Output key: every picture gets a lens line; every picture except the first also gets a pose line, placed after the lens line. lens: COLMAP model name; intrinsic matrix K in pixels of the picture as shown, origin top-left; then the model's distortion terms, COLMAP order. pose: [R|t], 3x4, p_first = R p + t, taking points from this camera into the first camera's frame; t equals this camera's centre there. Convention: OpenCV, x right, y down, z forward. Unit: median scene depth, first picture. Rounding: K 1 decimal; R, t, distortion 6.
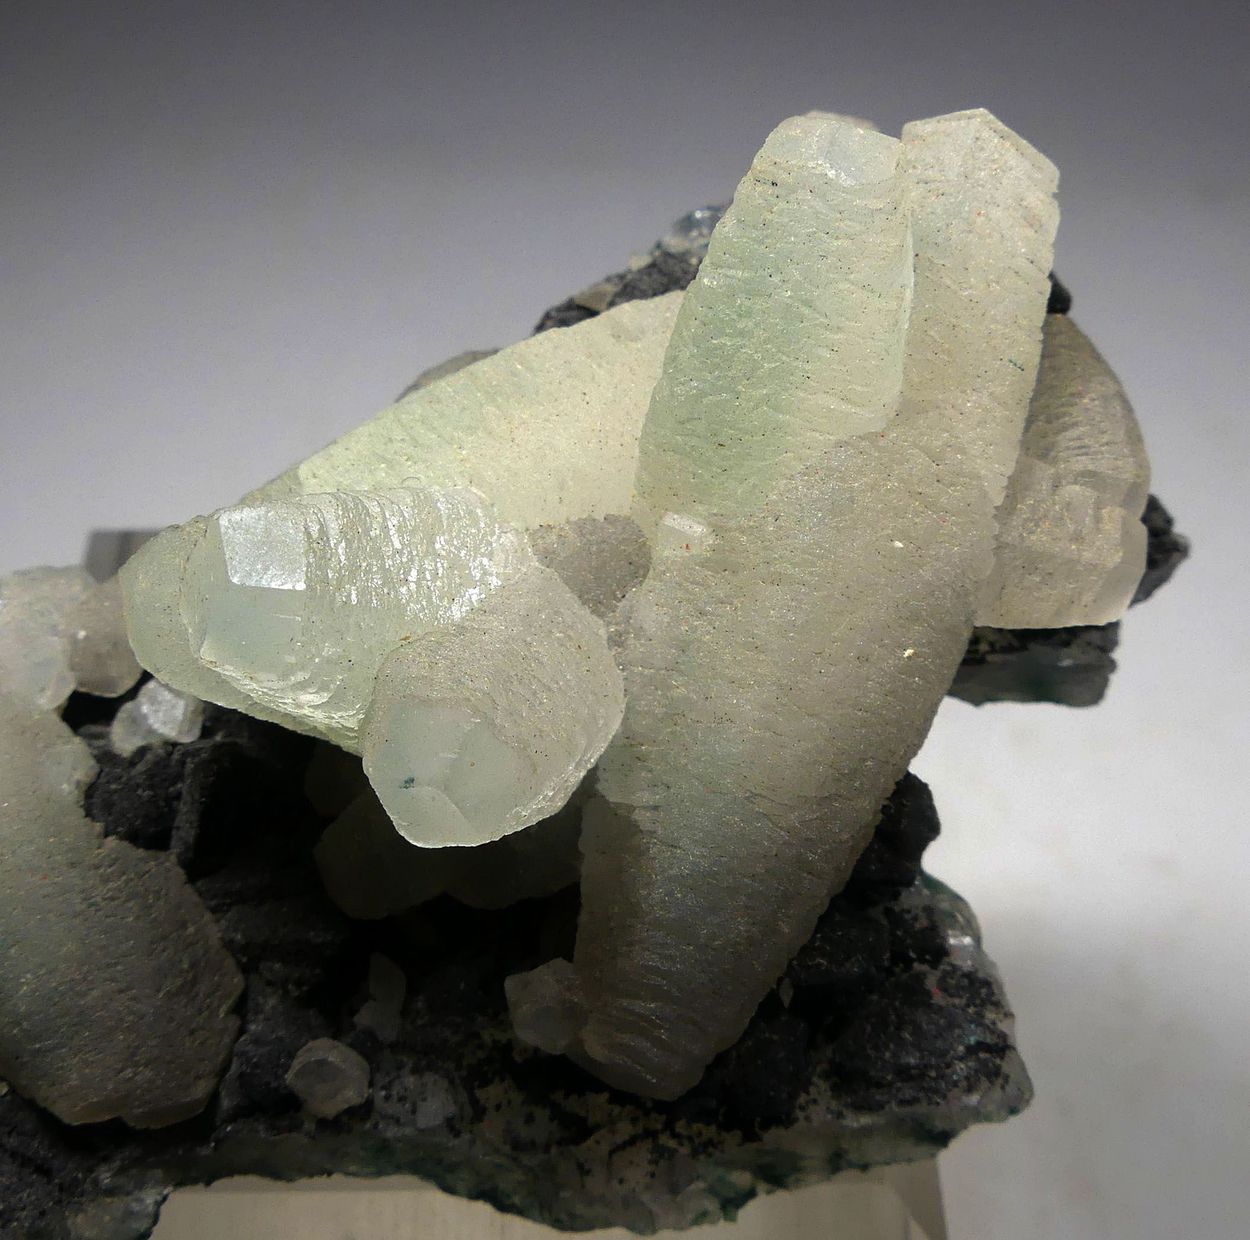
lens RADIAL K [[1797.4, 0, 625.0], [0, 1797.4, 620.0], [0, 0, 1]] dist [-0.016447, -0.010455]
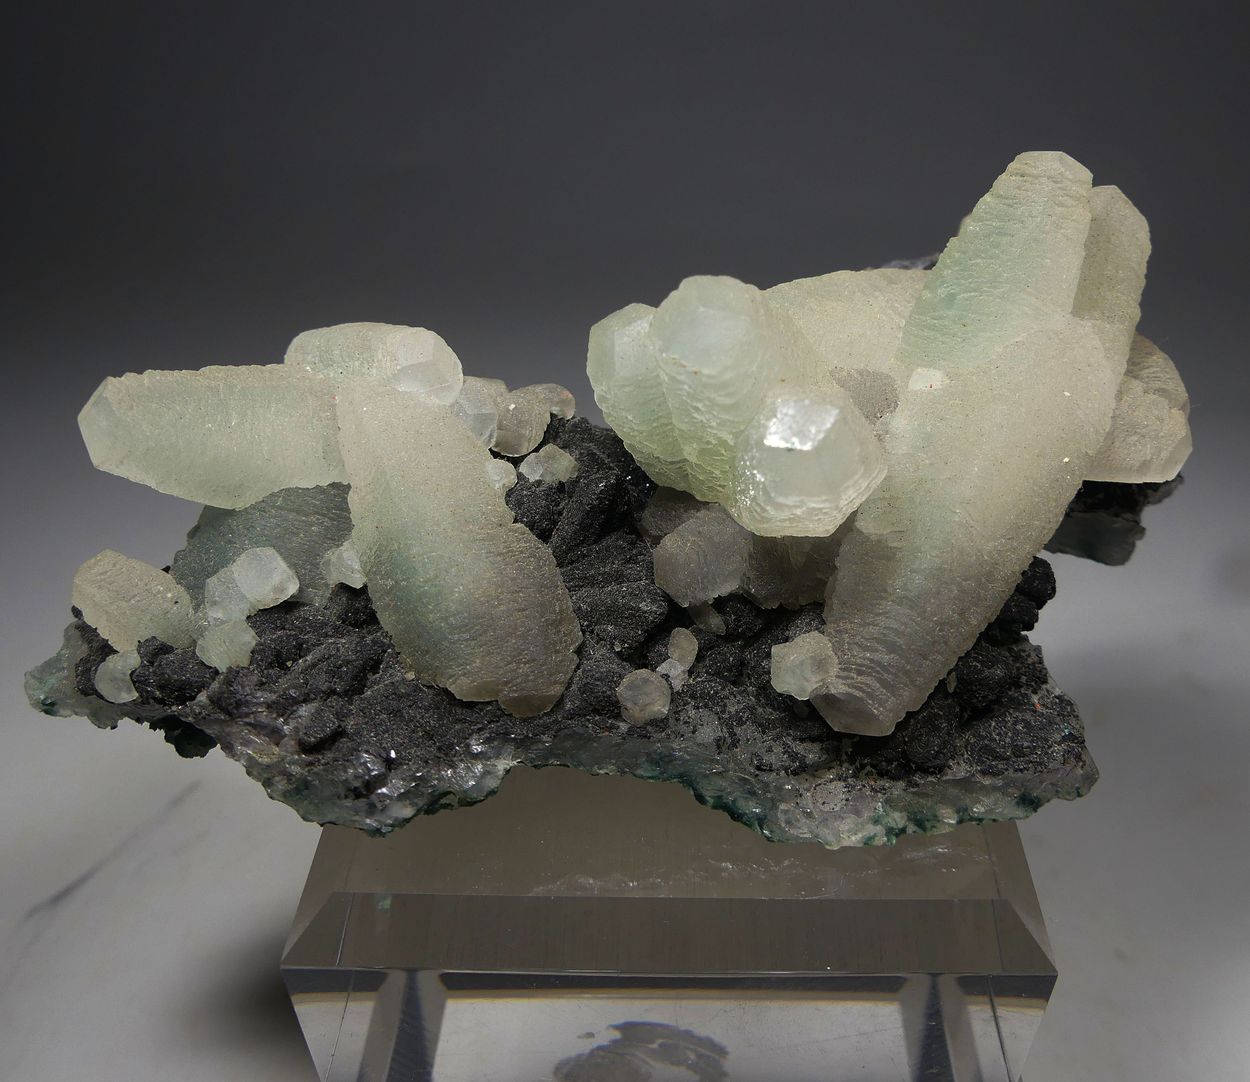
lens RADIAL K [[1124.9, 0, 625.0], [0, 1124.9, 541.0], [0, 0, 1]] dist [-0.020816, -0.006892]
pose [[0.980167, 0.178189, 0.086721, -0.285077], [-0.148594, 0.950382, -0.273301, 0.391329], [-0.131117, 0.254994, 0.958012, 0.087347]]
